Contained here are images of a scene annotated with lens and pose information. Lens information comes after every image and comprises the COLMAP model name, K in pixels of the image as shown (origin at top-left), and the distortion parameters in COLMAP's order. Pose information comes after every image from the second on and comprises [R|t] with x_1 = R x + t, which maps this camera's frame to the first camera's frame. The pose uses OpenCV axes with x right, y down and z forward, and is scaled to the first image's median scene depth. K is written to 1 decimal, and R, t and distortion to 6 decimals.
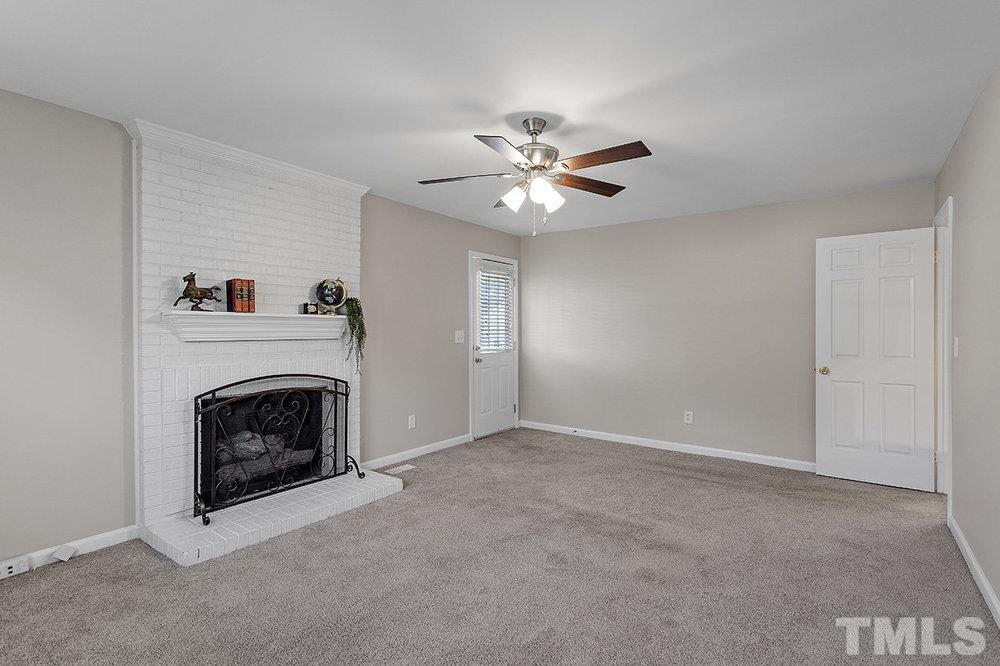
lens RADIAL K [[486.1, 0, 500.5], [0, 486.1, 333.7], [0, 0, 1]] dist [0.008778, 0.000550]
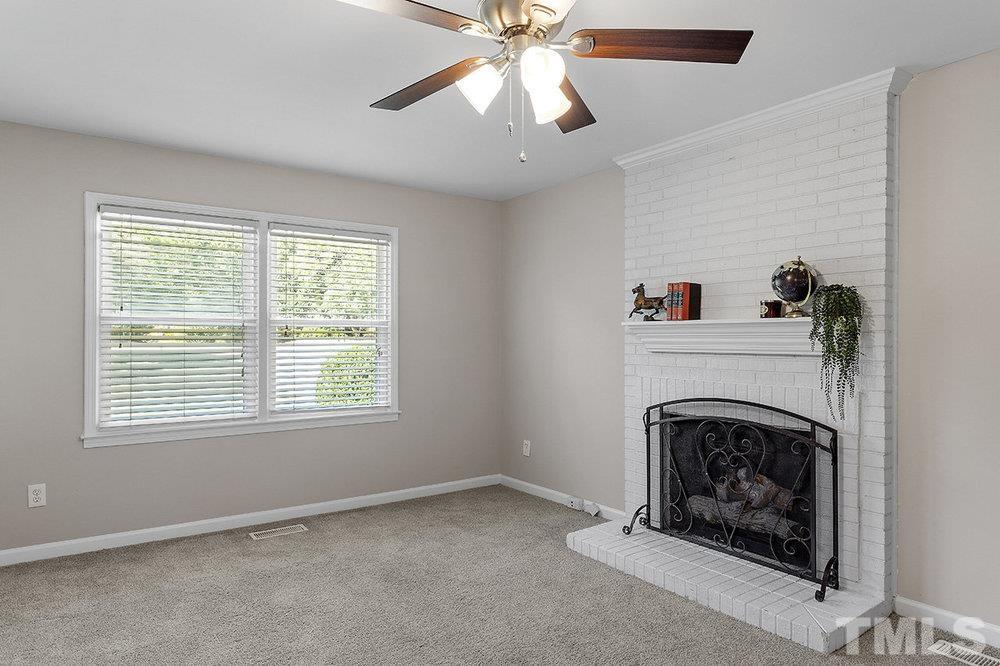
lens RADIAL K [[605.0, 0, 495.2], [0, 605.0, 337.5], [0, 0, 1]] dist [-0.006156, 0.001268]
pose [[-0.303339, -0.006960, -0.952857, 0.562986], [-0.012690, 0.999914, -0.003263, -0.005101], [0.952798, 0.011102, -0.303401, 0.941463]]
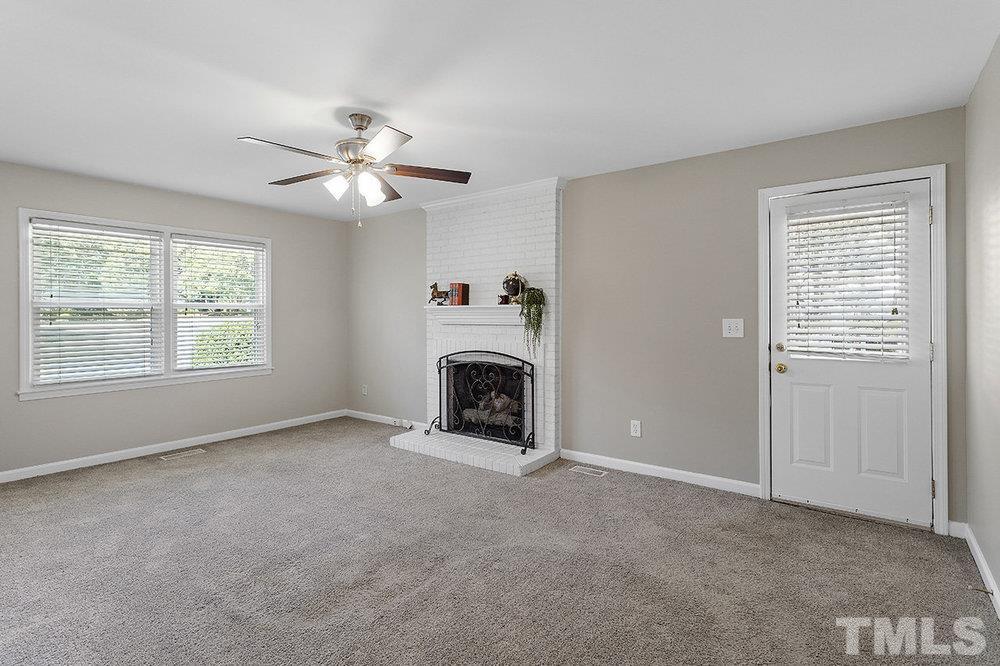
lens RADIAL K [[486.1, 0, 487.0], [0, 486.1, 317.5], [0, 0, 1]] dist [0.008778, 0.000550]
pose [[-0.013176, 0.001830, -0.999912, 0.884372], [-0.007666, 0.999969, 0.001932, -0.009921], [0.999884, 0.007690, -0.013161, 1.032605]]
